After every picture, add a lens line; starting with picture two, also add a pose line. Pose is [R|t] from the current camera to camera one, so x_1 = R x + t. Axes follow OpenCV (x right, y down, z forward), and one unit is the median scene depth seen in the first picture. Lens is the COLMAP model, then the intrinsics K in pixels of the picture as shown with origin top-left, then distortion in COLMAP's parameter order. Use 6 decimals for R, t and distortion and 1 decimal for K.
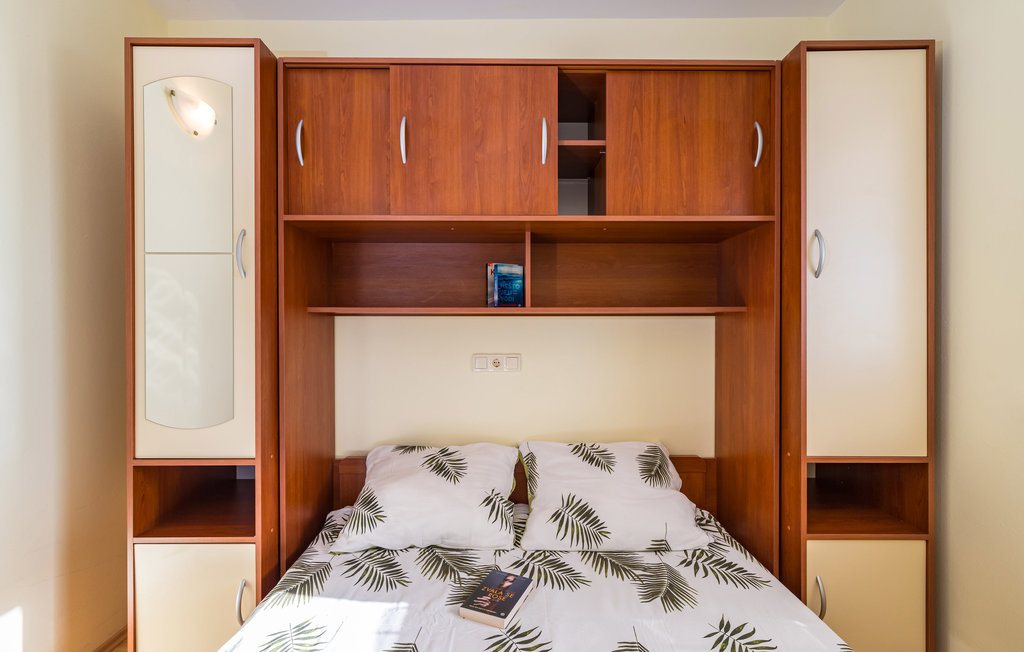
lens RADIAL K [[443.6, 0, 507.6], [0, 443.6, 329.5], [0, 0, 1]] dist [-0.003334, 0.002100]
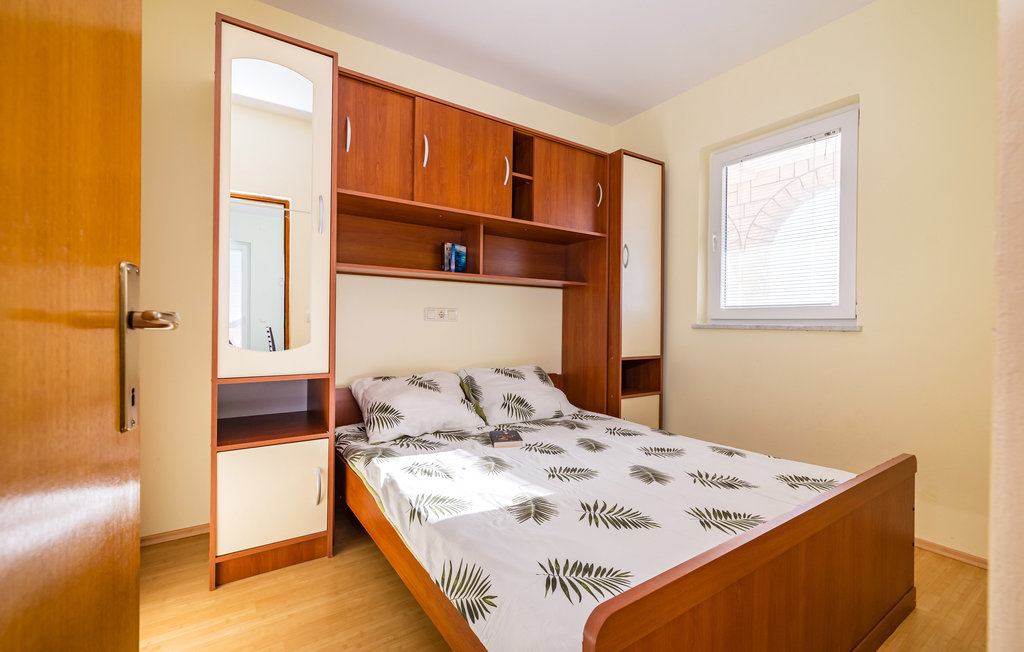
lens RADIAL K [[443.6, 0, 519.8], [0, 443.6, 326.1], [0, 0, 1]] dist [-0.003334, 0.002100]
pose [[0.824541, 0.003694, 0.565790, -0.780530], [-0.007746, 0.999959, 0.004758, 0.131176], [-0.565749, -0.008306, 0.824536, -0.363084]]
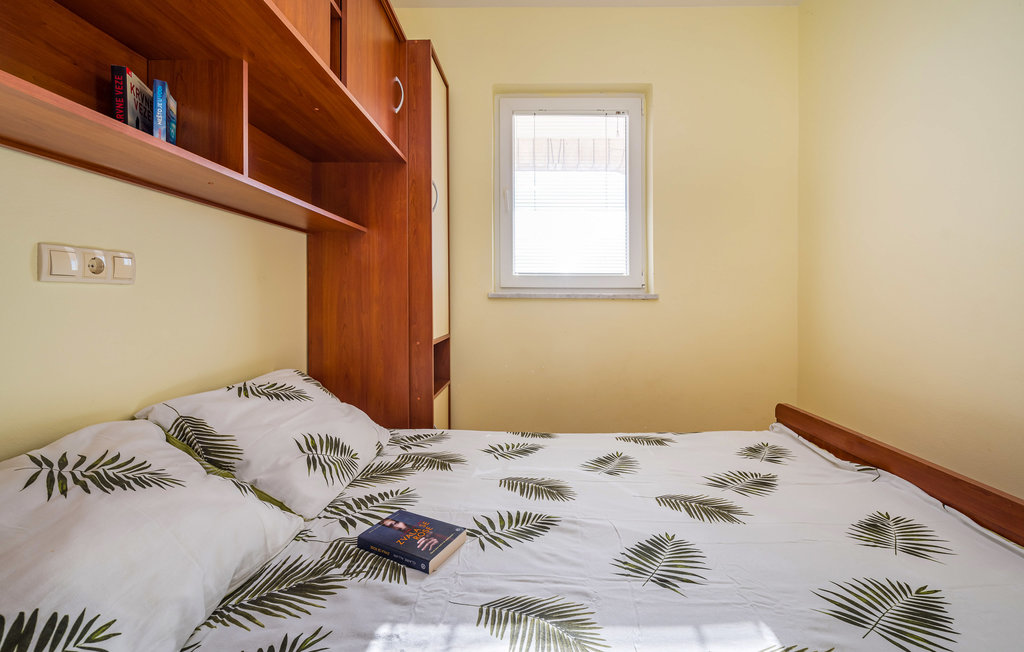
lens RADIAL K [[443.6, 0, 521.0], [0, 443.6, 299.5], [0, 0, 1]] dist [-0.003334, 0.002100]
pose [[0.023714, -0.003585, 0.999712, -0.662867], [-0.001631, 0.999992, 0.003624, 0.142380], [-0.999717, -0.001717, 0.023708, 0.648960]]
